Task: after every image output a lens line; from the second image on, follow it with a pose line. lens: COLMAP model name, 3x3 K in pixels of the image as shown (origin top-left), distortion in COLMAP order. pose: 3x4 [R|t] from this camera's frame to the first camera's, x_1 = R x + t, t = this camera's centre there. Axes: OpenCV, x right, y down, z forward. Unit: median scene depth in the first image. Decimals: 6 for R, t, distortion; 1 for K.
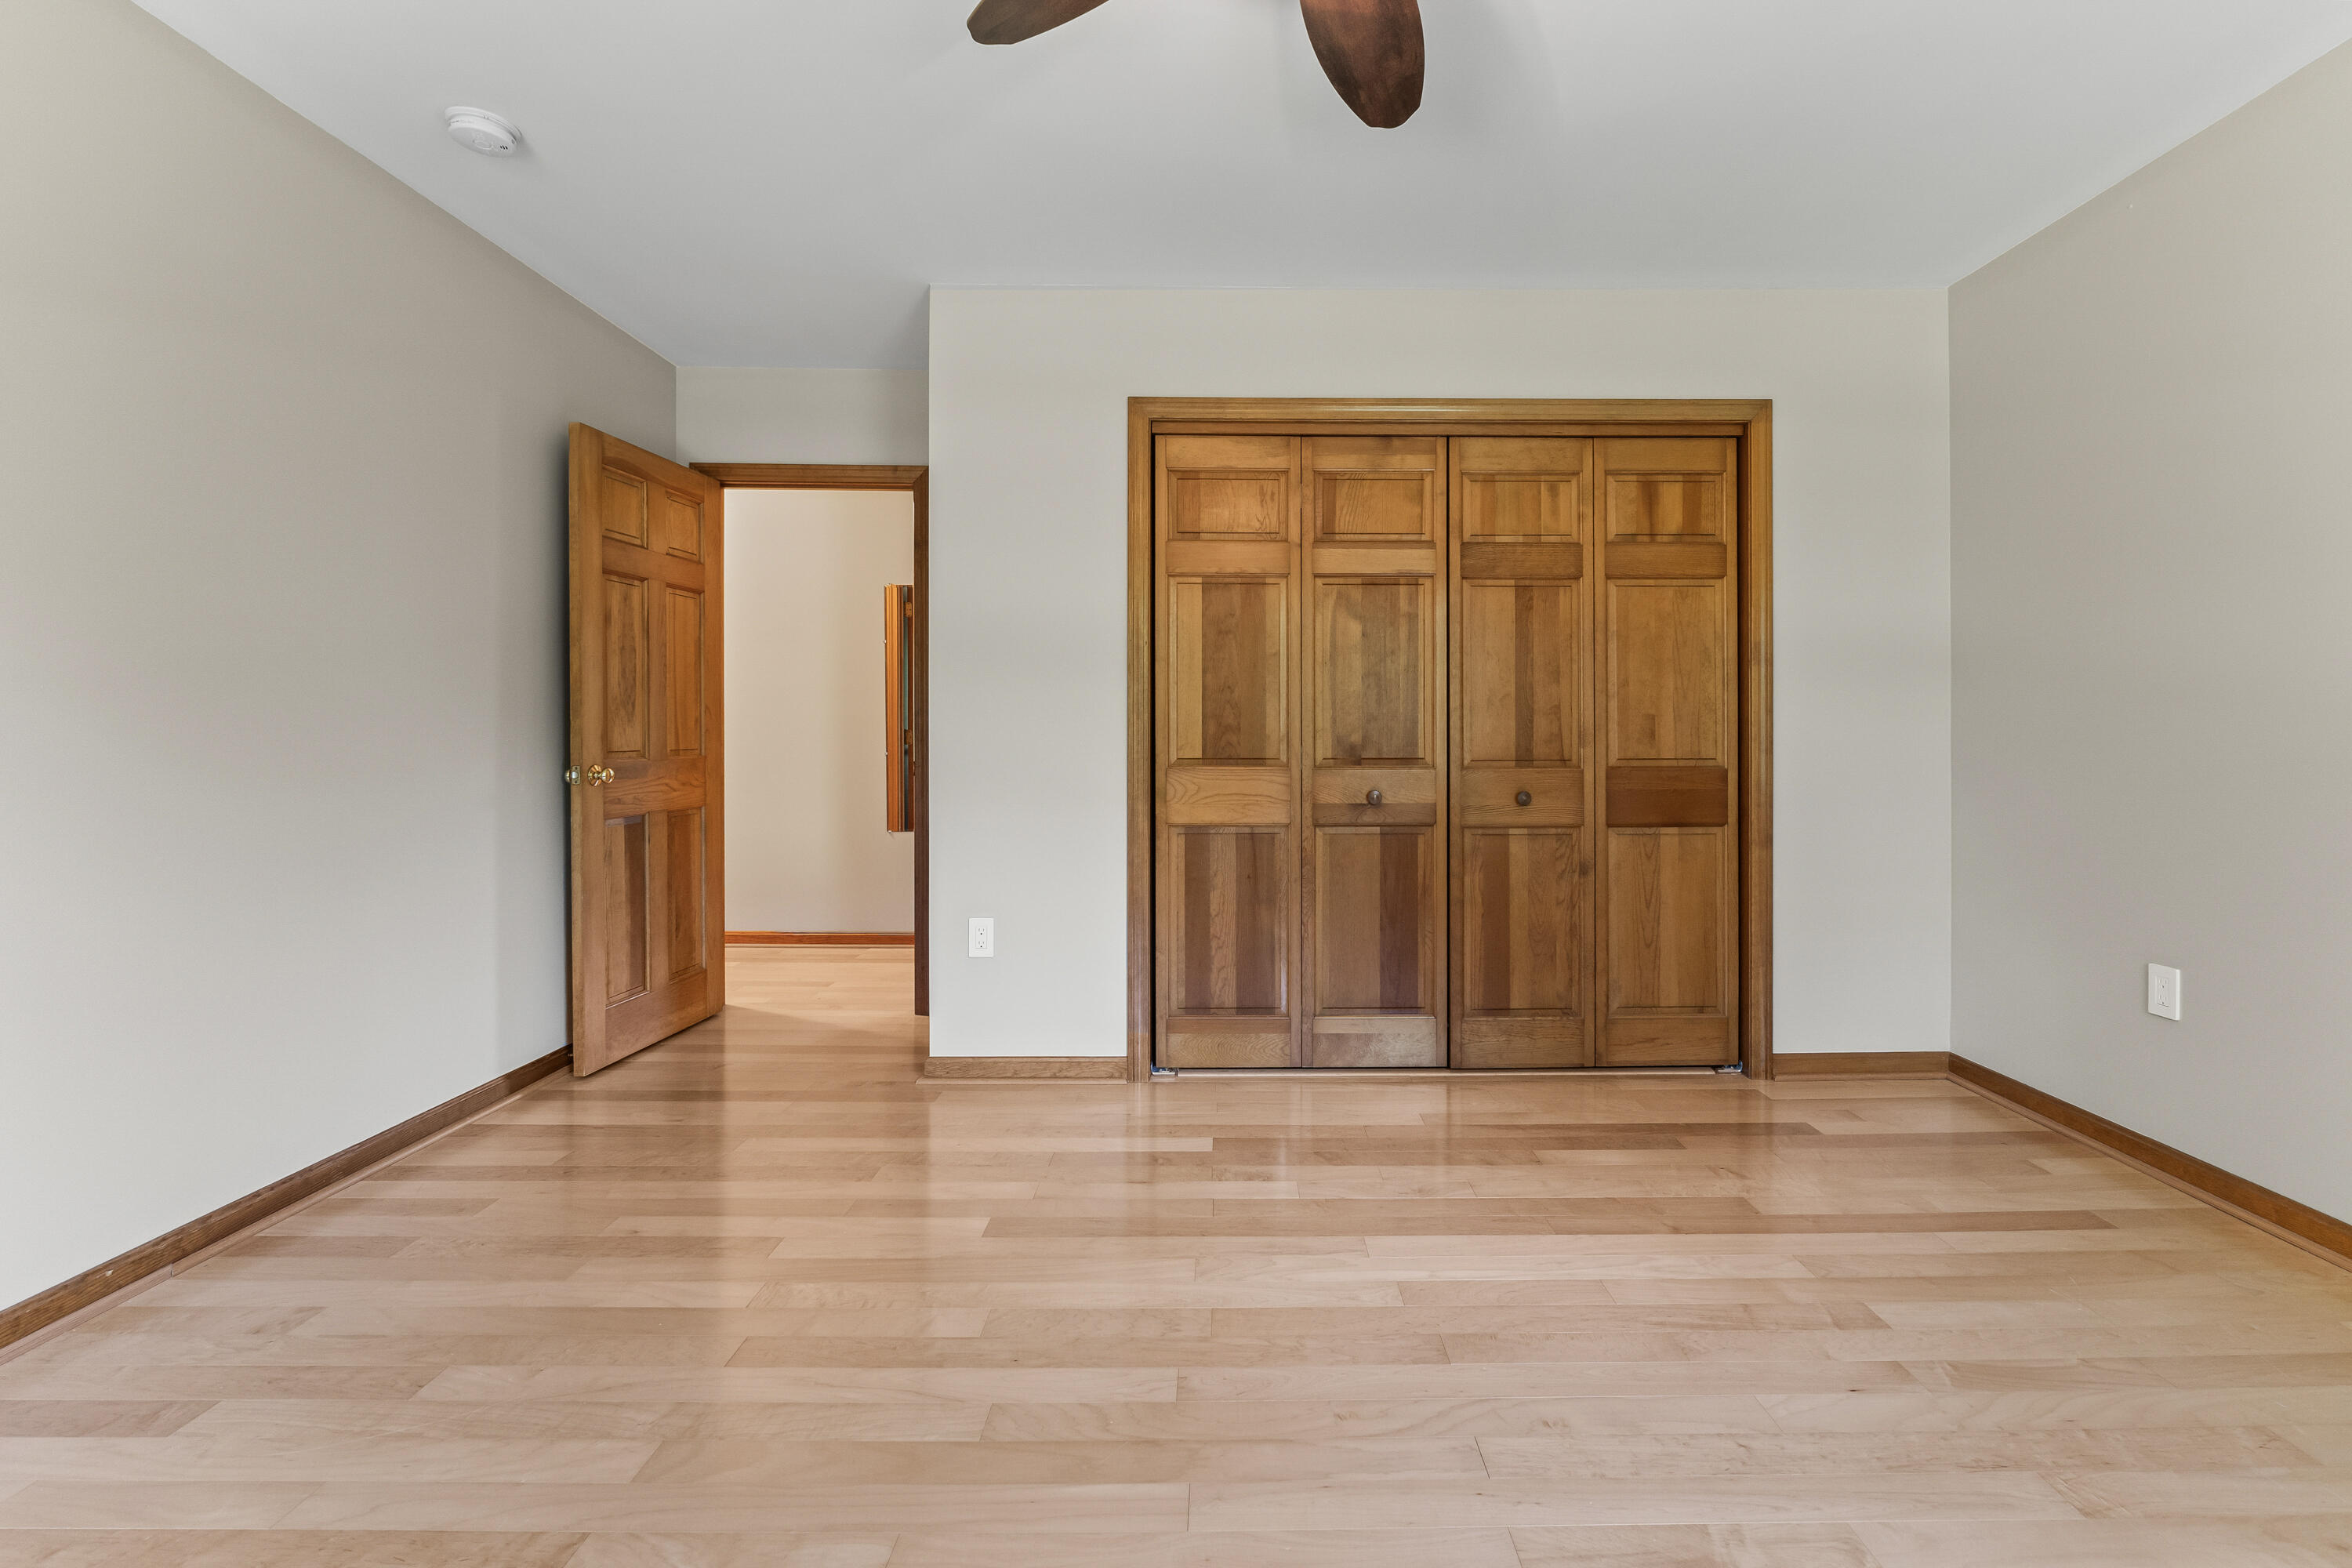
lens RADIAL K [[998.5, 0, 1178.6], [0, 998.5, 764.7], [0, 0, 1]] dist [-0.010015, -0.000359]
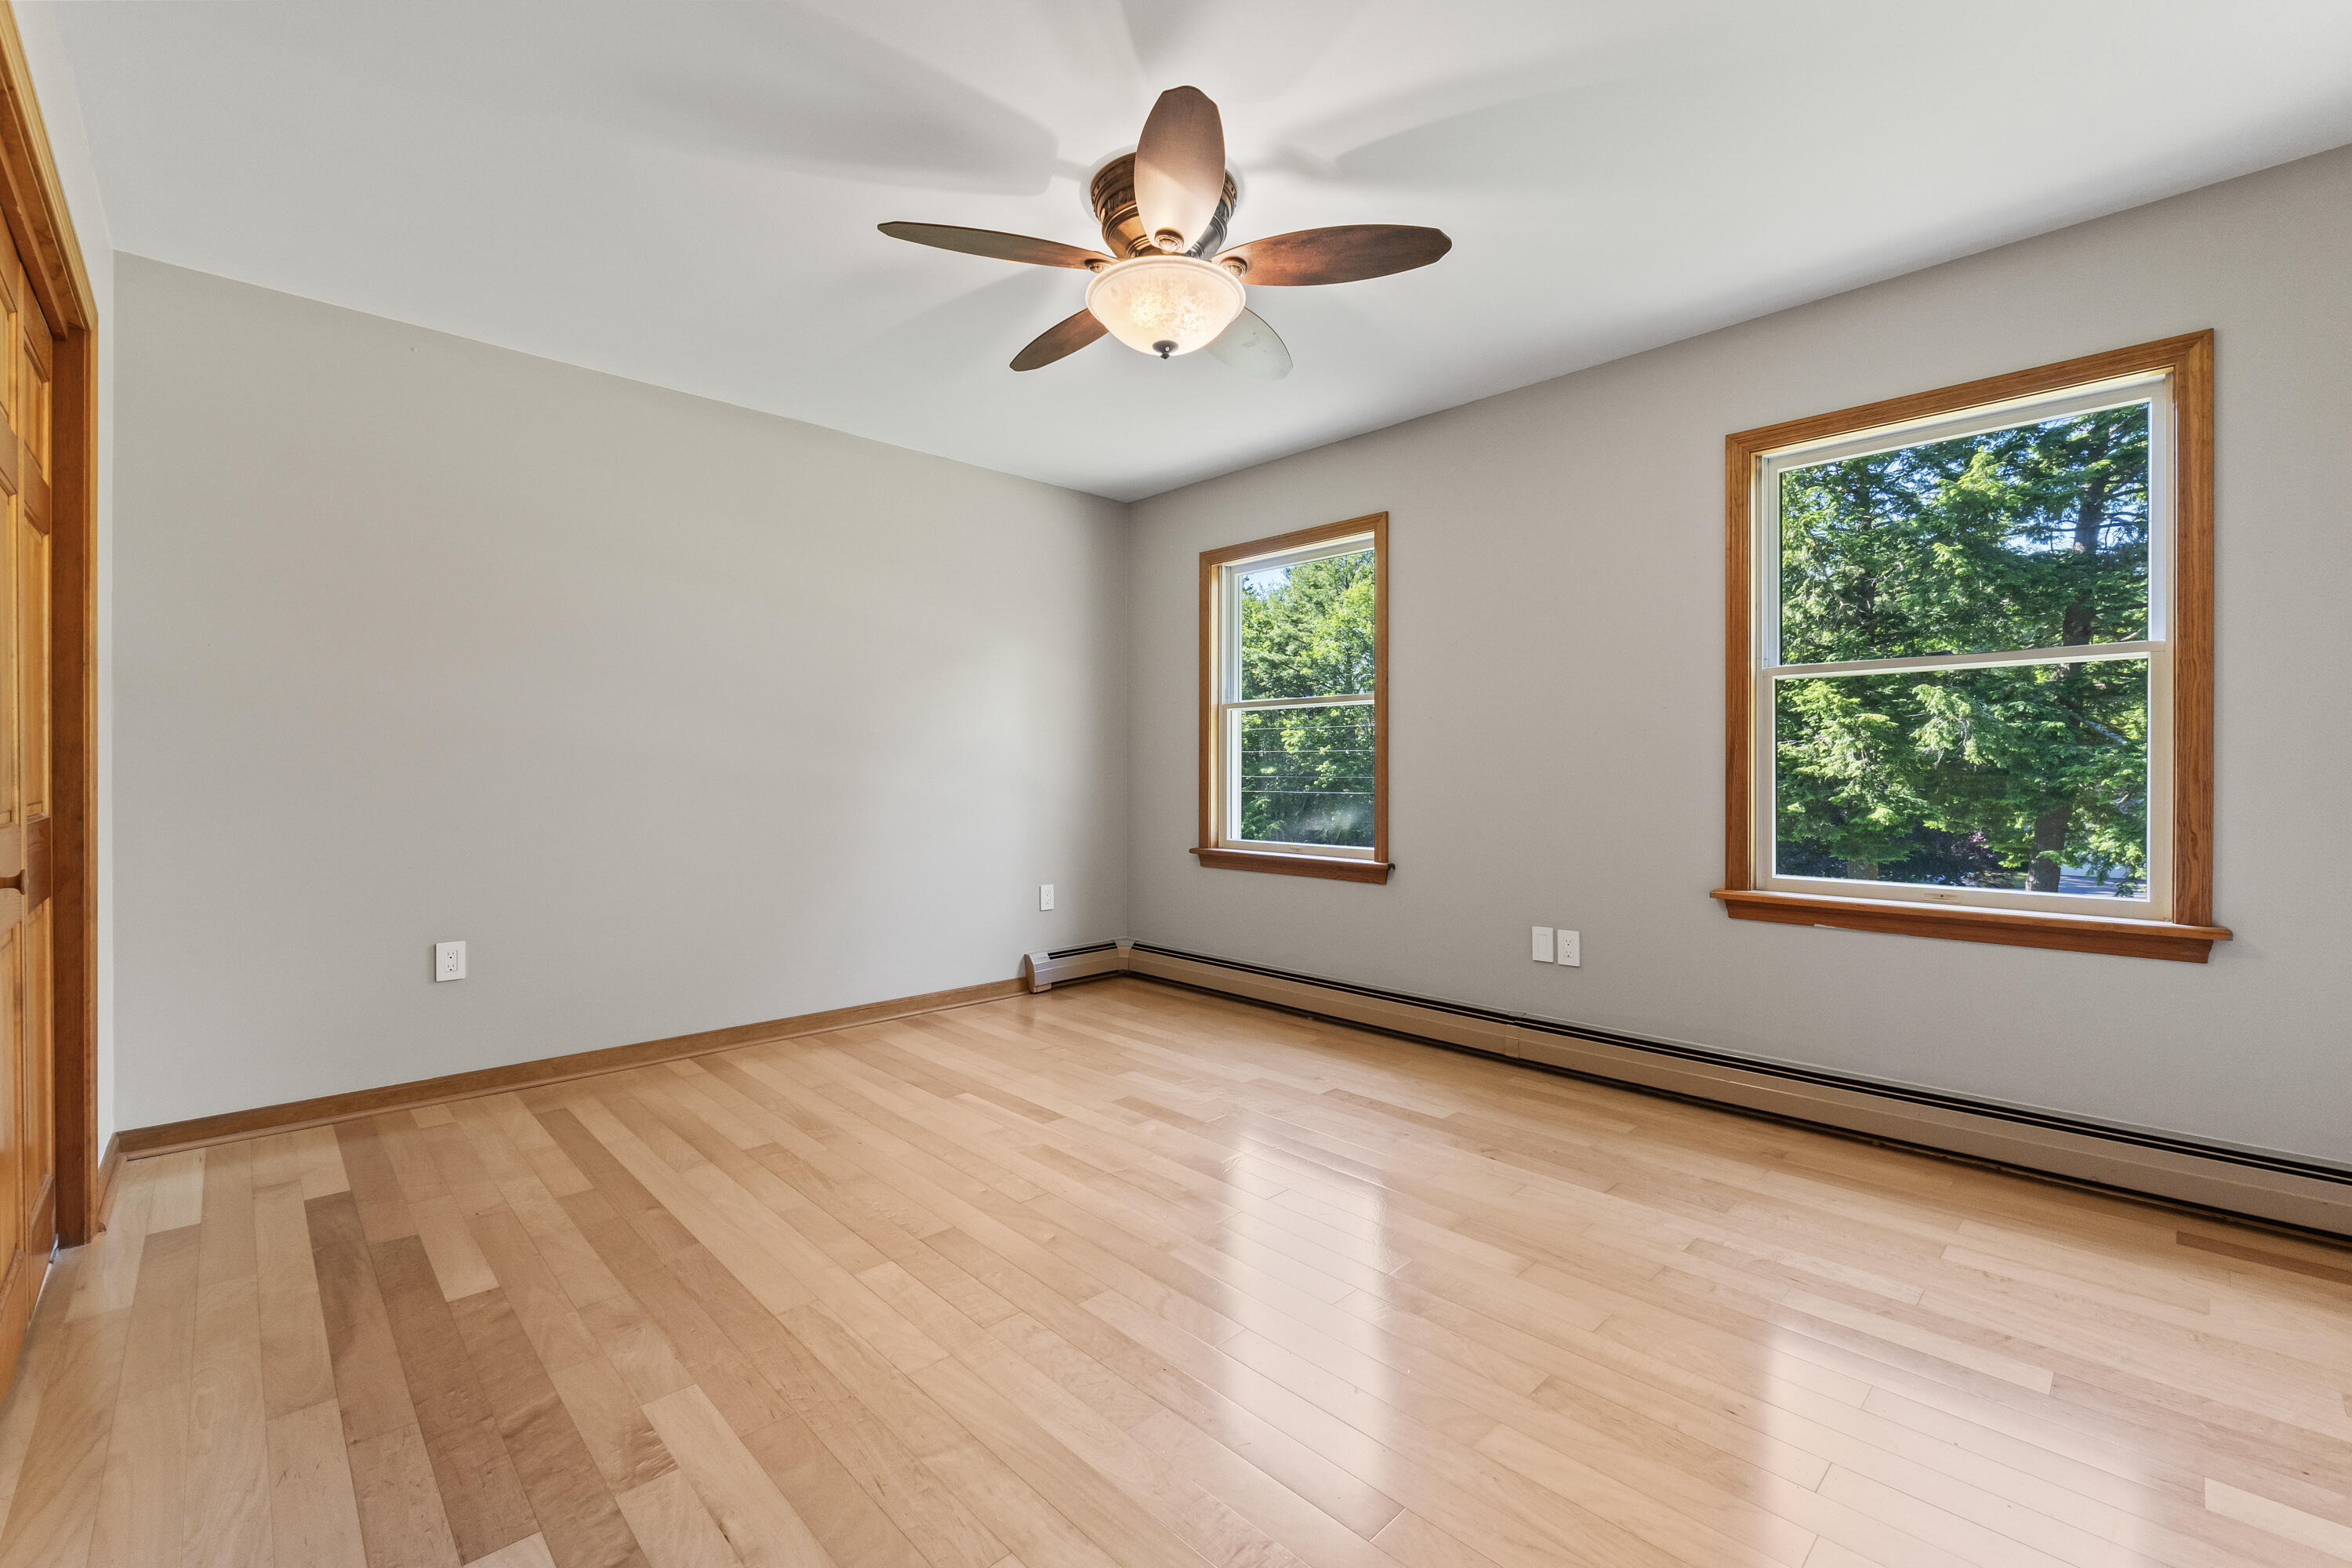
lens RADIAL K [[998.5, 0, 1183.3], [0, 998.5, 774.2], [0, 0, 1]] dist [-0.010015, -0.000359]
pose [[-0.700007, -0.010220, 0.714063, -0.700021], [0.018066, 0.999324, 0.032013, -0.052298], [-0.713908, 0.035310, -0.699349, 1.286467]]
